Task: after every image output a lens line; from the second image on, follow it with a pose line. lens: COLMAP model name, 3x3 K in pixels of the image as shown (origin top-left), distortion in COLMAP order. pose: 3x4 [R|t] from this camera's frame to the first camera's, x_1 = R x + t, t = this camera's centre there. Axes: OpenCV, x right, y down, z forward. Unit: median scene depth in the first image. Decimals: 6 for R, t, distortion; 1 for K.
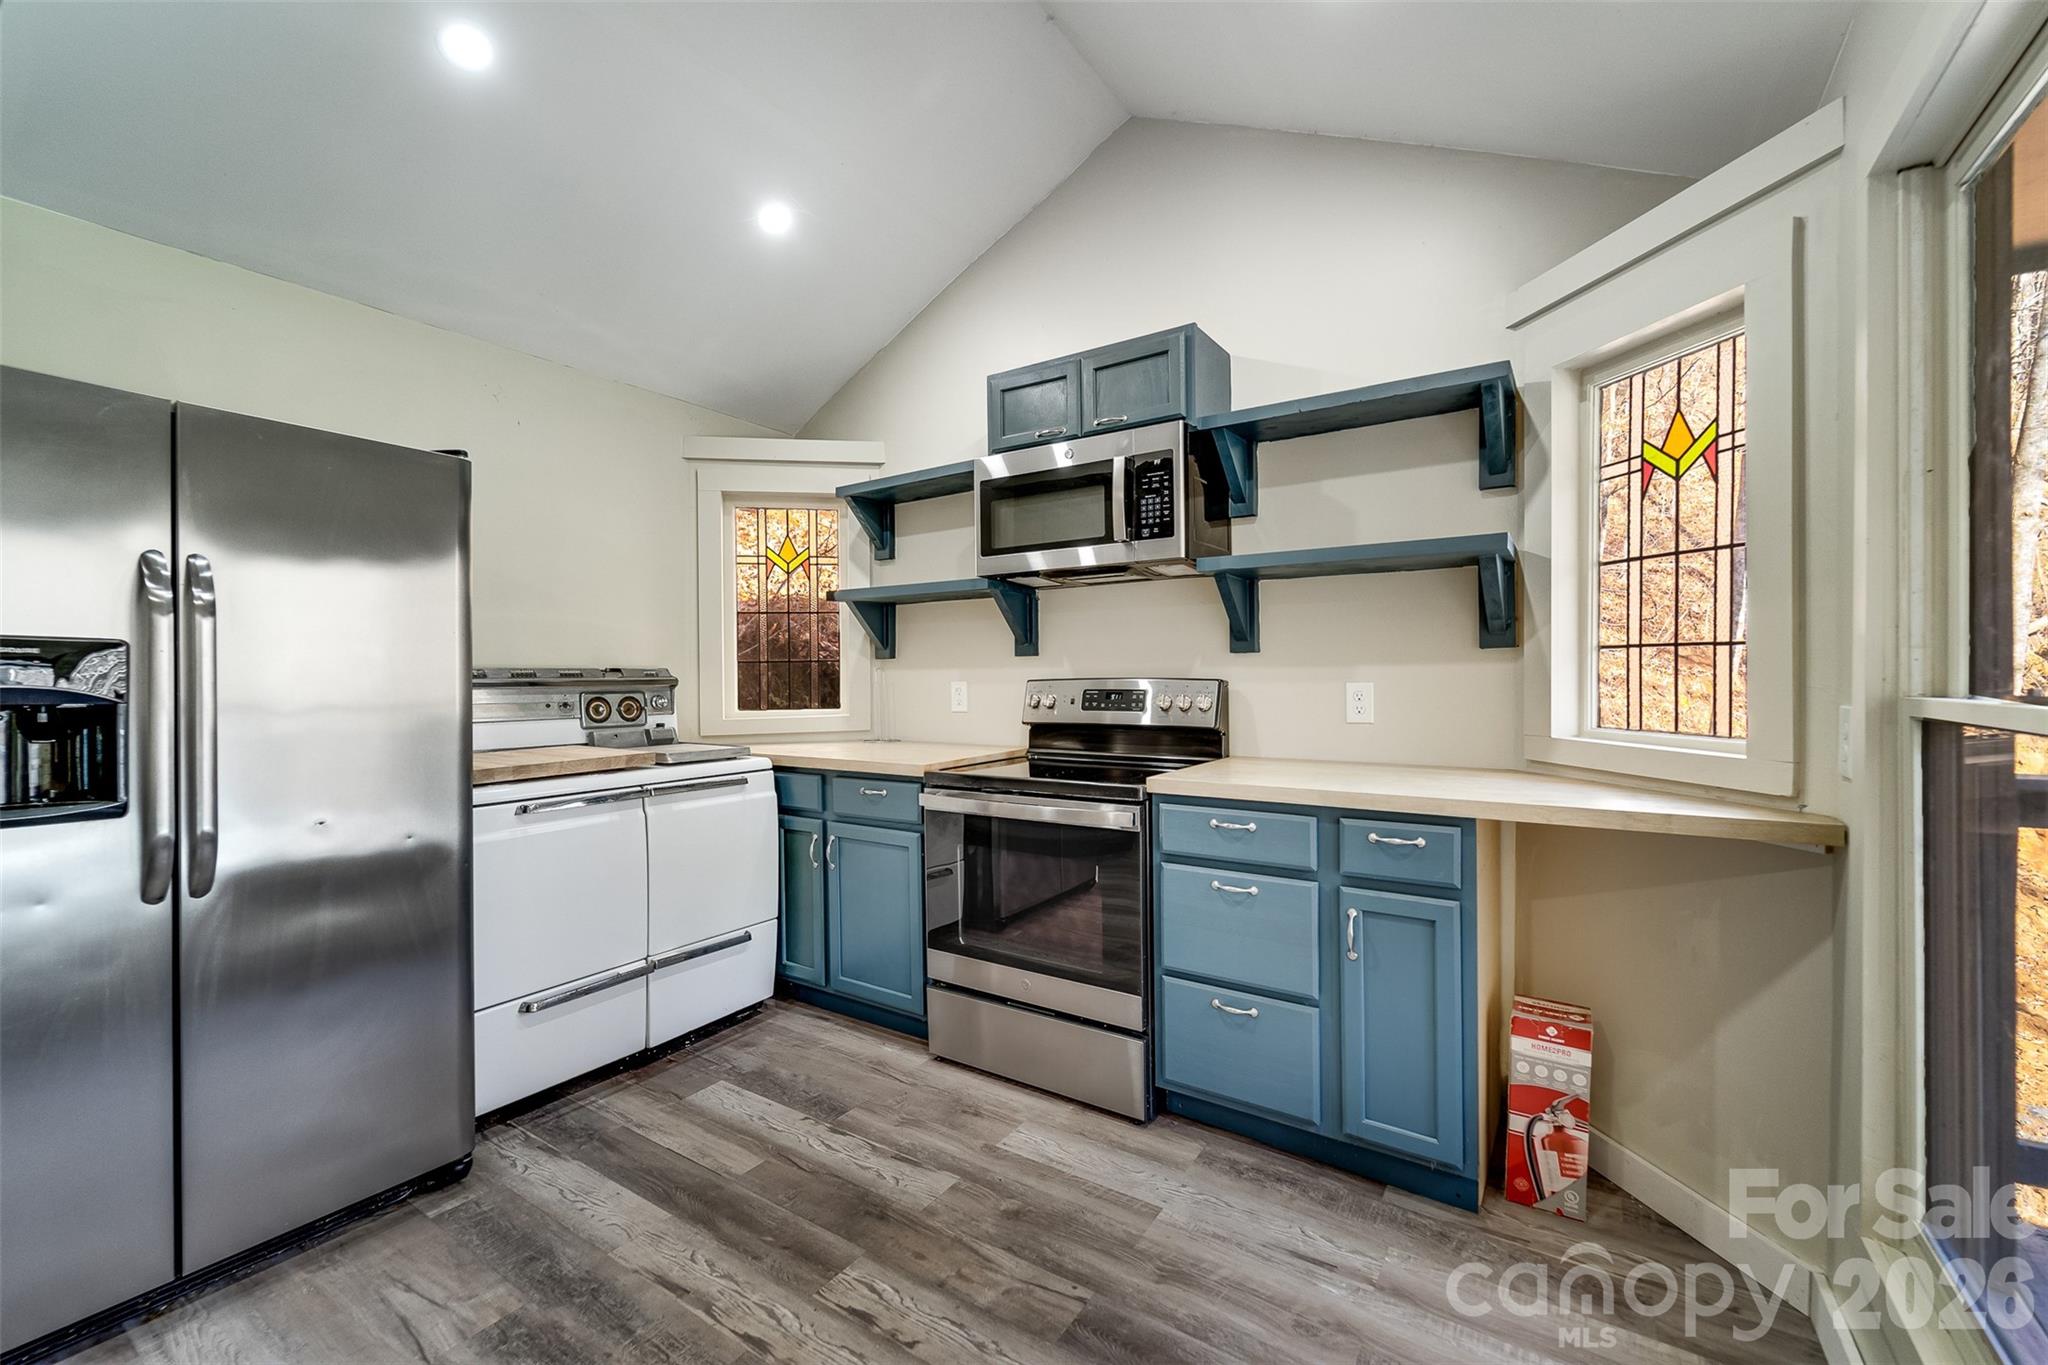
lens RADIAL K [[844.6, 0, 1024.3], [0, 844.6, 699.2], [0, 0, 1]] dist [0.011628, -0.007187]
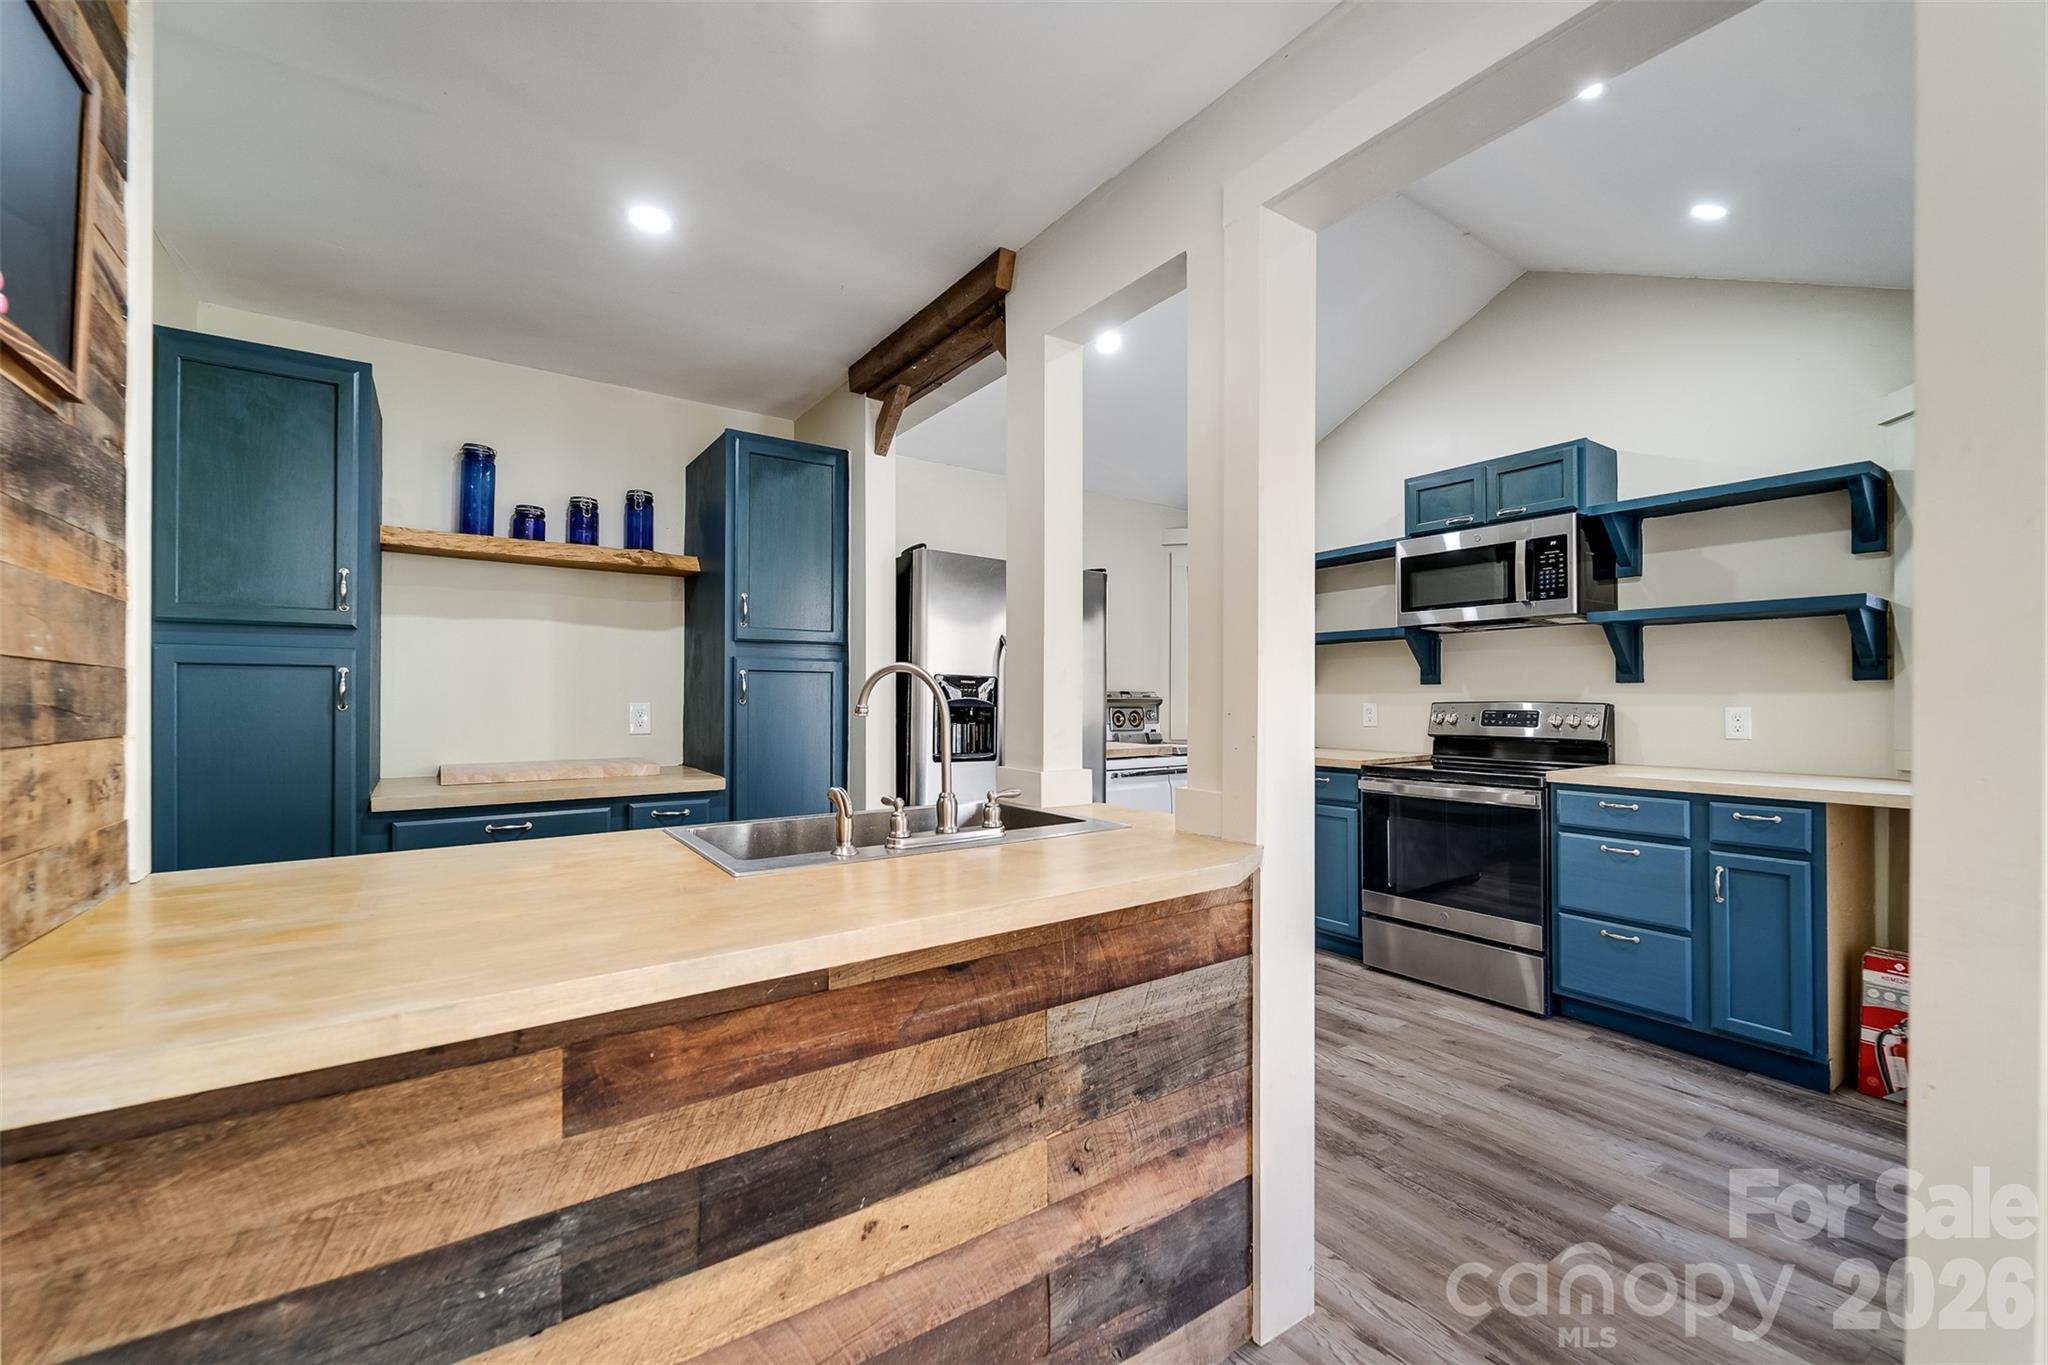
lens RADIAL K [[844.6, 0, 1024.3], [0, 844.6, 699.2], [0, 0, 1]] dist [0.011628, -0.007187]
pose [[0.932863, 0.010276, -0.360084, -0.145262], [-0.020655, 0.999474, -0.024988, 0.022937], [0.359637, 0.030748, 0.932585, -0.579629]]
